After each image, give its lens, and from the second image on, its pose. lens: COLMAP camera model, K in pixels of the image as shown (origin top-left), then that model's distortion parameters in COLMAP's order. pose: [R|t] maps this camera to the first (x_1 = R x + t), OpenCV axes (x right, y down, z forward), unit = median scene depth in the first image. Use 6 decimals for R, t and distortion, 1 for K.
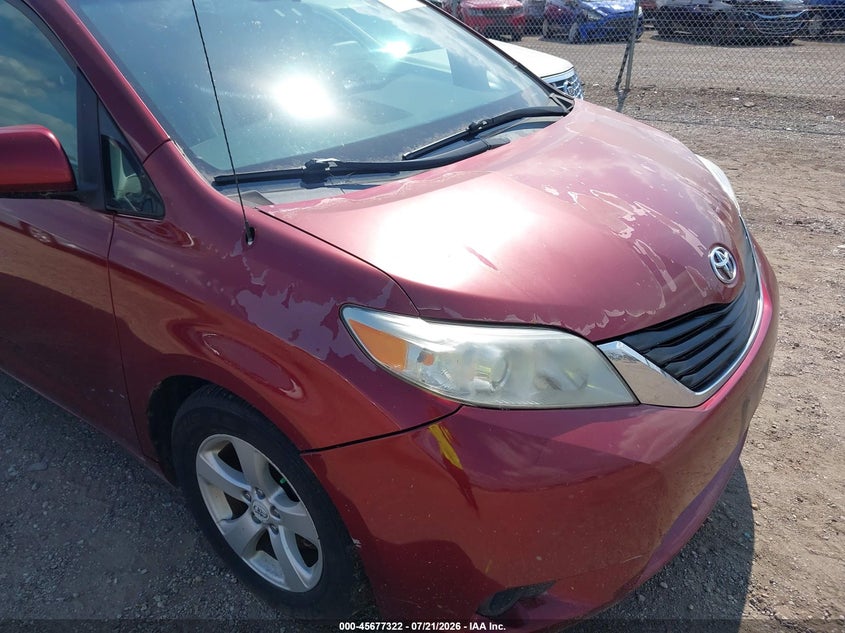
lens RADIAL K [[661.0, 0, 421.4], [0, 661.0, 351.9], [0, 0, 1]] dist [-0.010367, -0.001412]
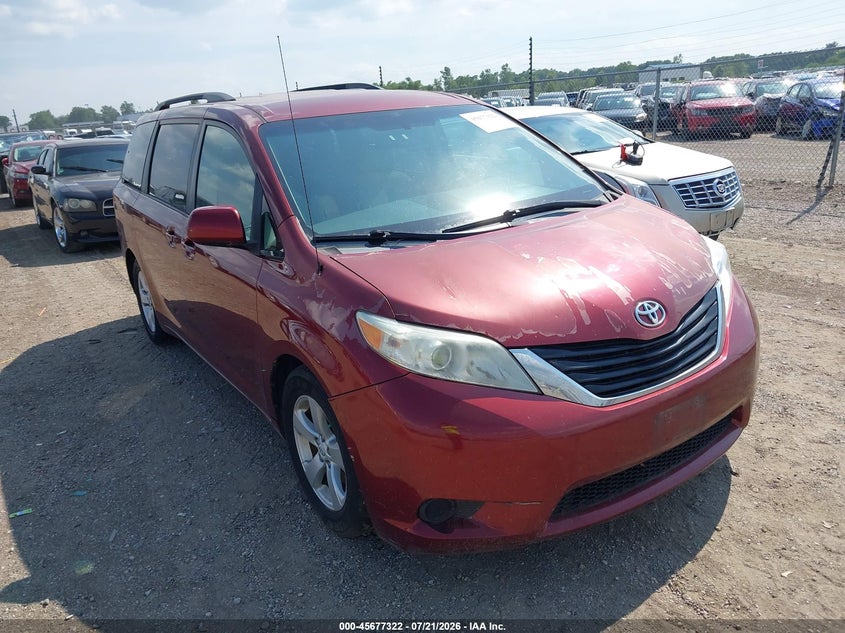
lens RADIAL K [[661.0, 0, 421.4], [0, 661.0, 351.9], [0, 0, 1]] dist [-0.010367, -0.001412]
pose [[0.942194, 0.088456, -0.323180, 0.456808], [-0.129054, 0.985913, -0.106394, 0.149144], [0.309217, 0.141951, 0.940338, -0.411552]]
